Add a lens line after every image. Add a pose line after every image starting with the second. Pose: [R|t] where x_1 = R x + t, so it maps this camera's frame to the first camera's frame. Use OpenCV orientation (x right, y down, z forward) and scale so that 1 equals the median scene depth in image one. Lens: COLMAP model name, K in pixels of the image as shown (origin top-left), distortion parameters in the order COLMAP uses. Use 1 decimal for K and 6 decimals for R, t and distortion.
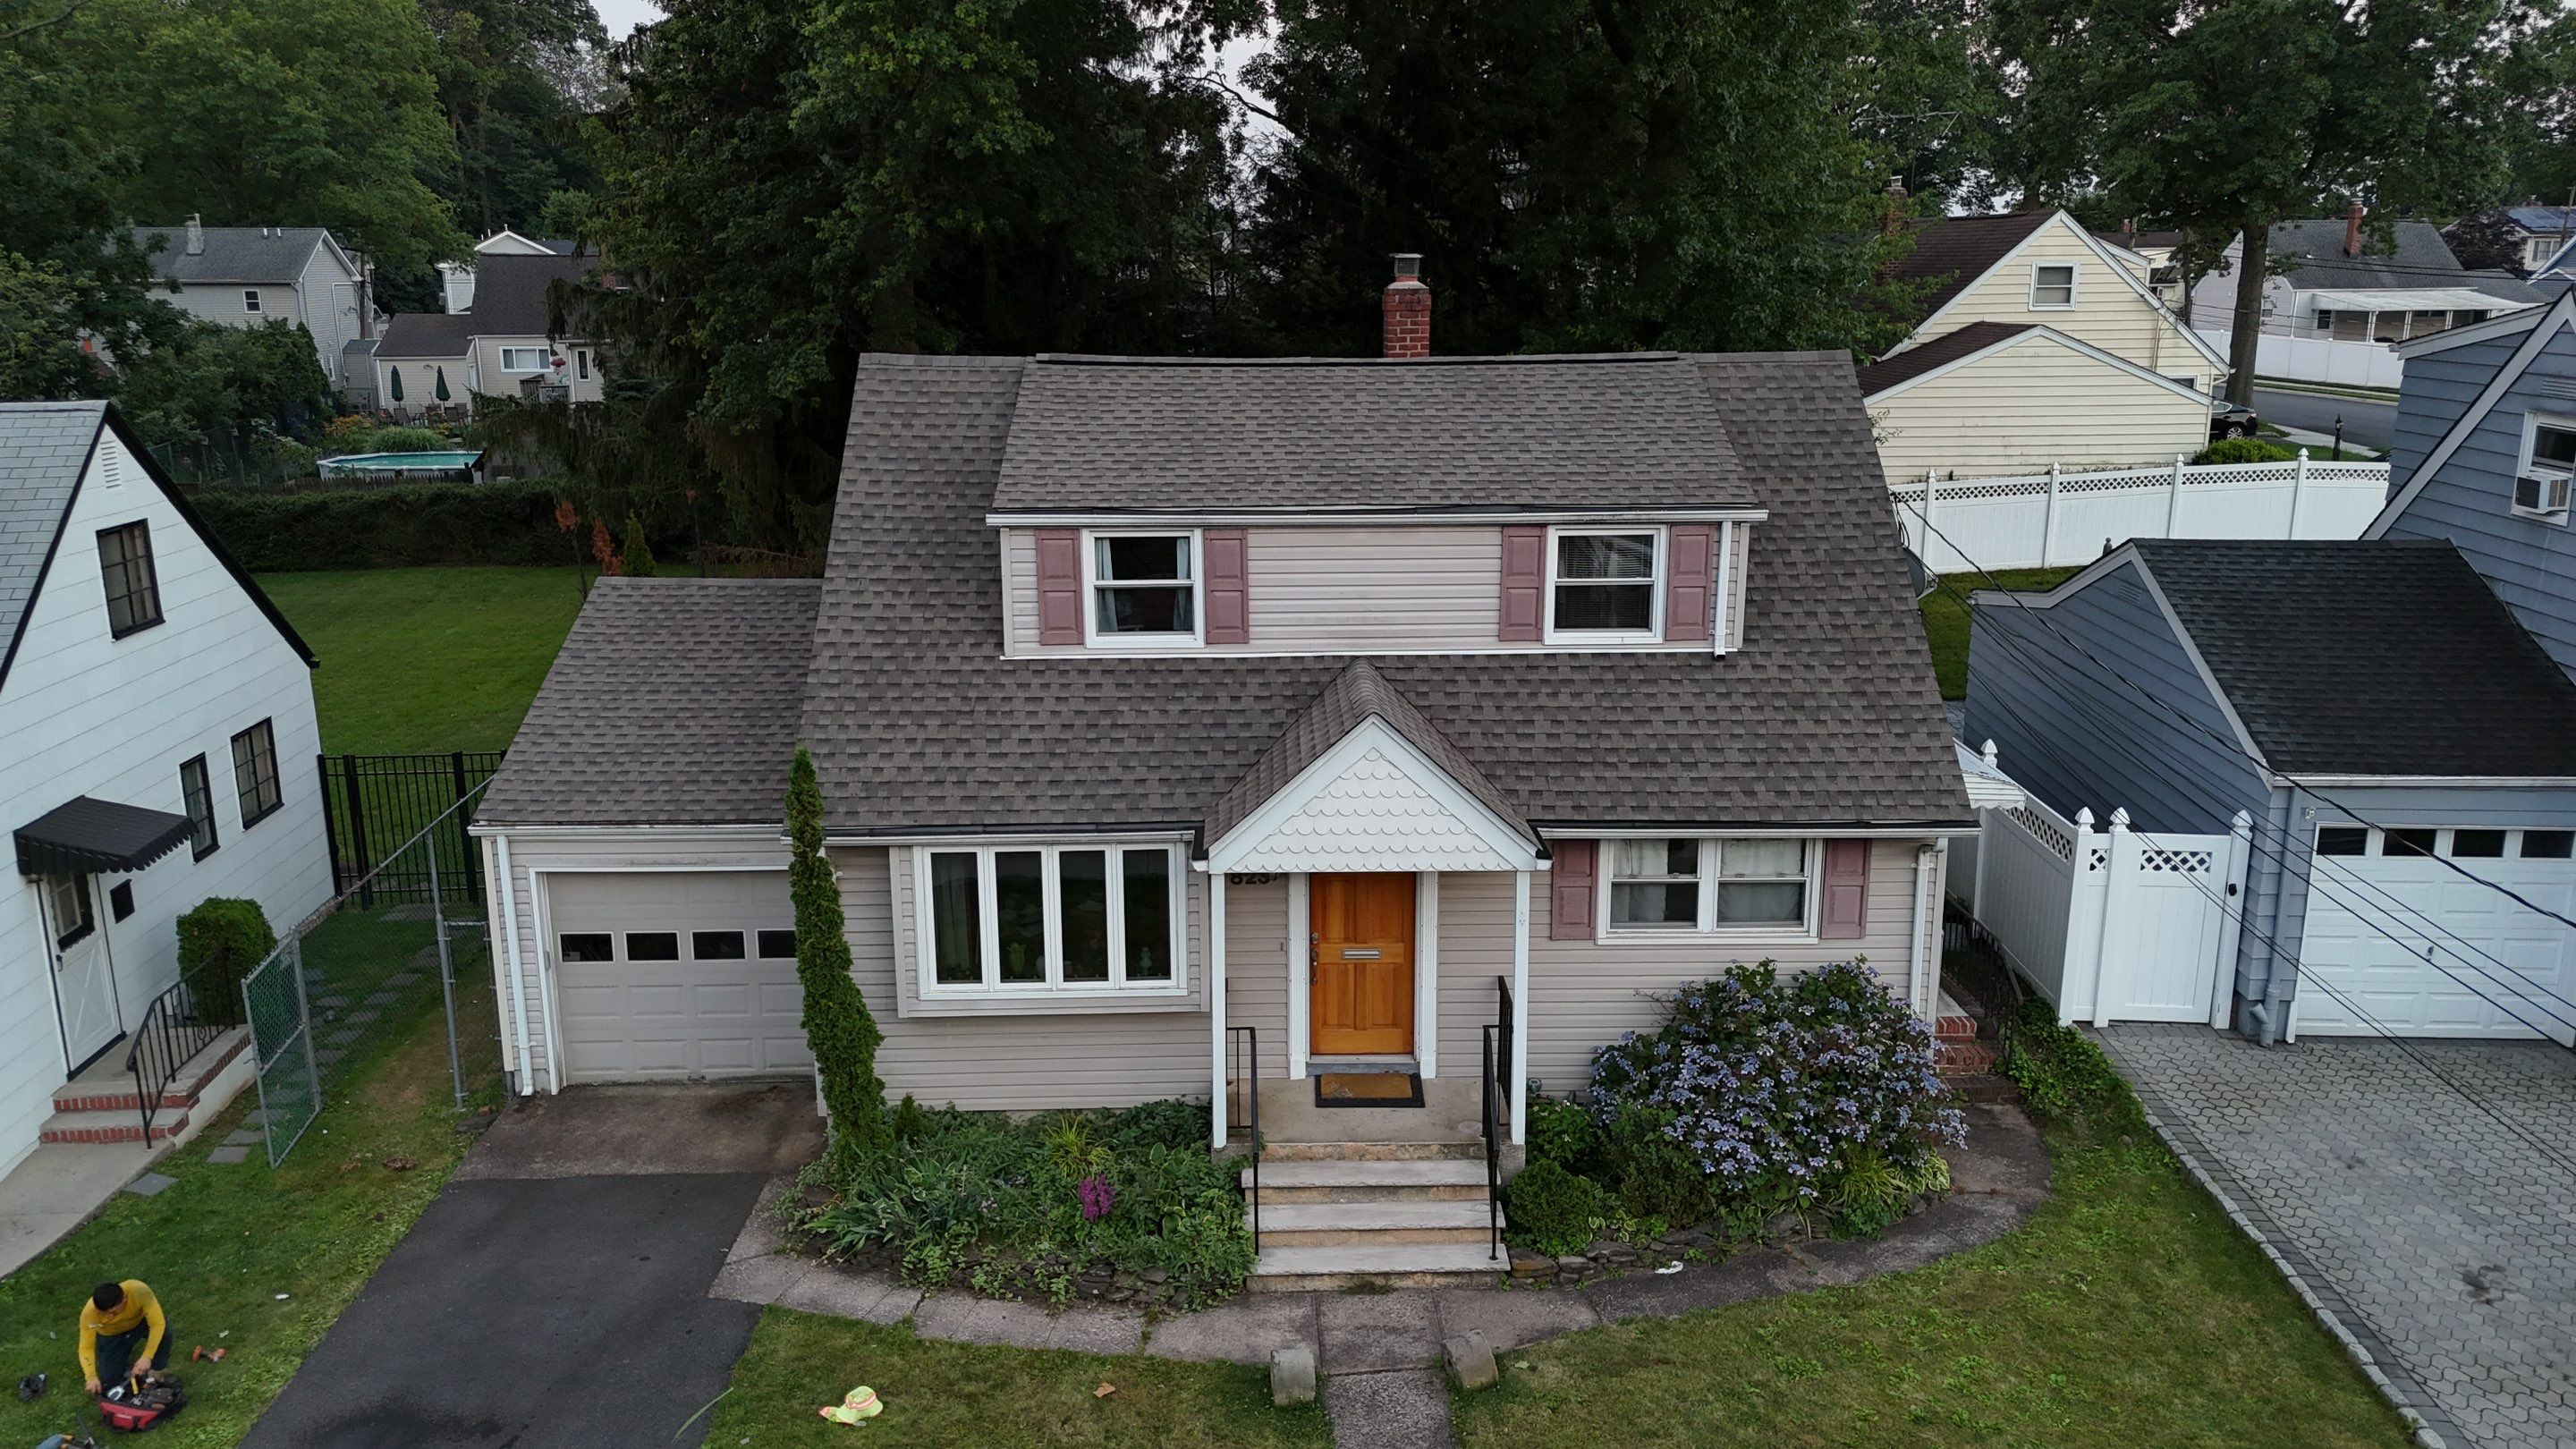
lens RADIAL K [[1940.1, 0, 1293.2], [0, 1940.1, 742.0], [0, 0, 1]] dist [0.059935, -0.033019]
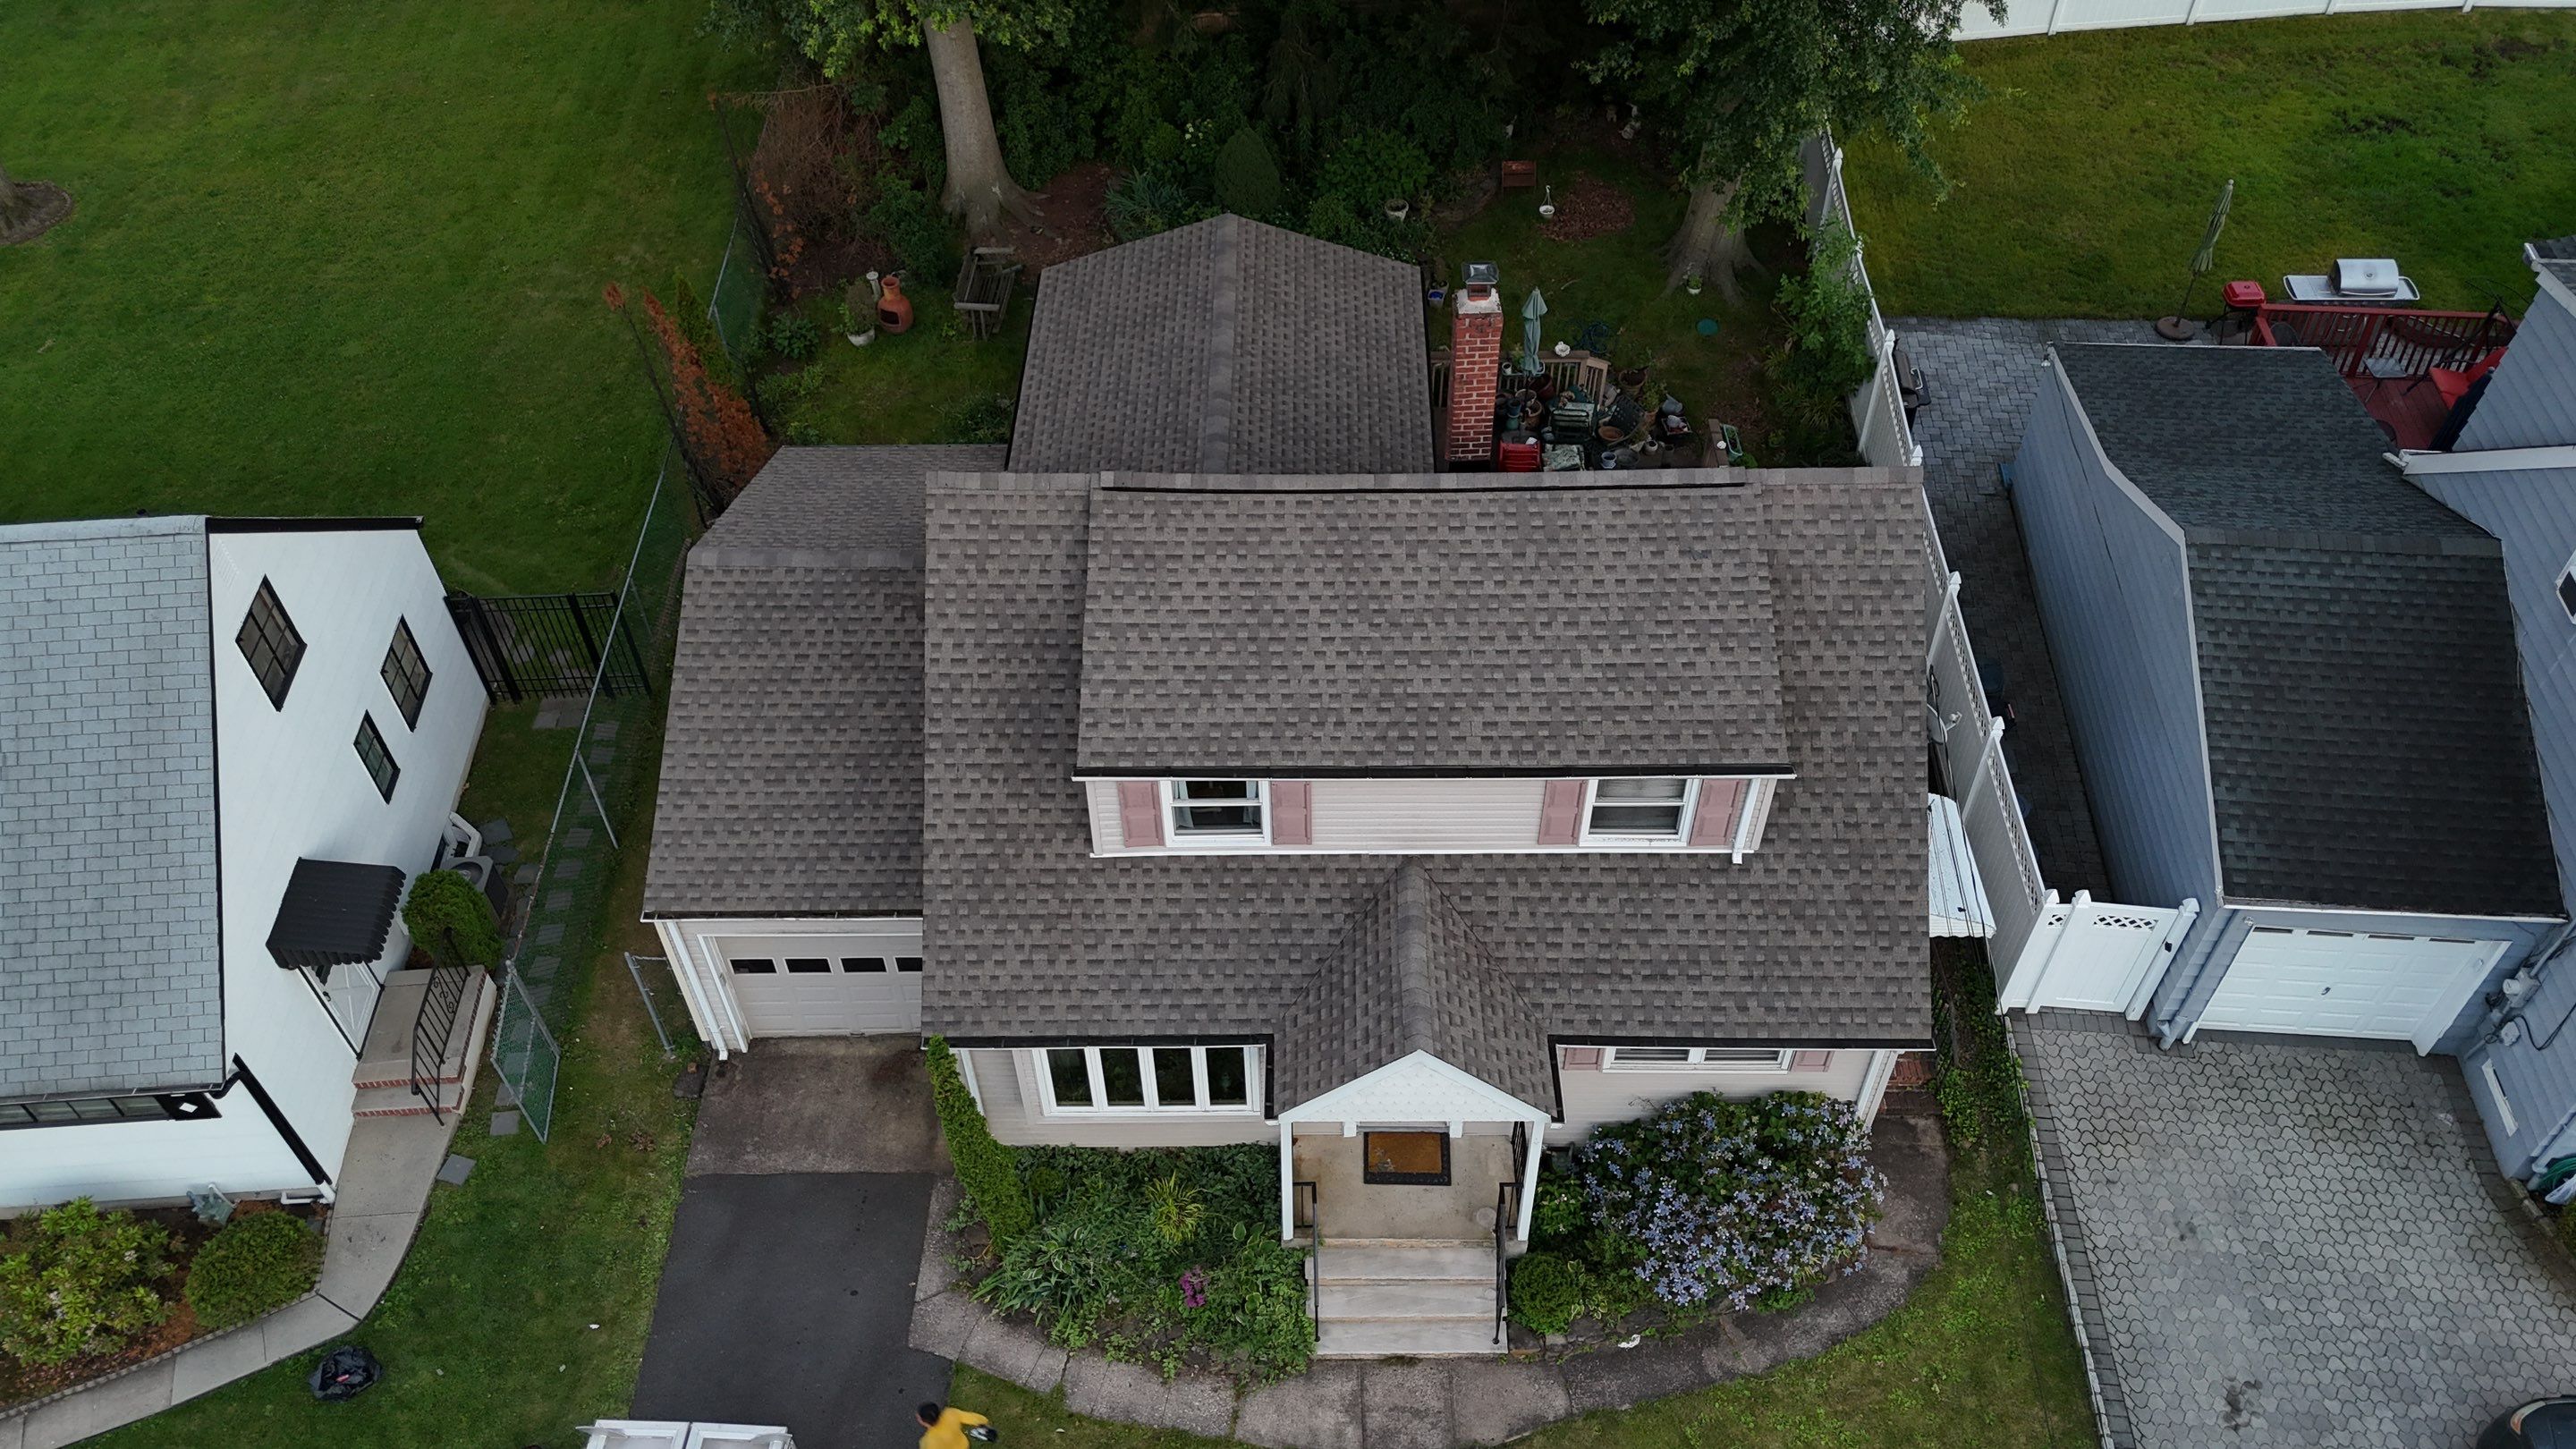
lens RADIAL K [[1940.1, 0, 1287.4], [0, 1940.1, 722.7], [0, 0, 1]] dist [0.059935, -0.033019]
pose [[0.999601, 0.014441, -0.024287, -0.011188], [0.001397, 0.833219, 0.552941, -0.737656], [0.028221, -0.552754, 0.832866, 0.113827]]
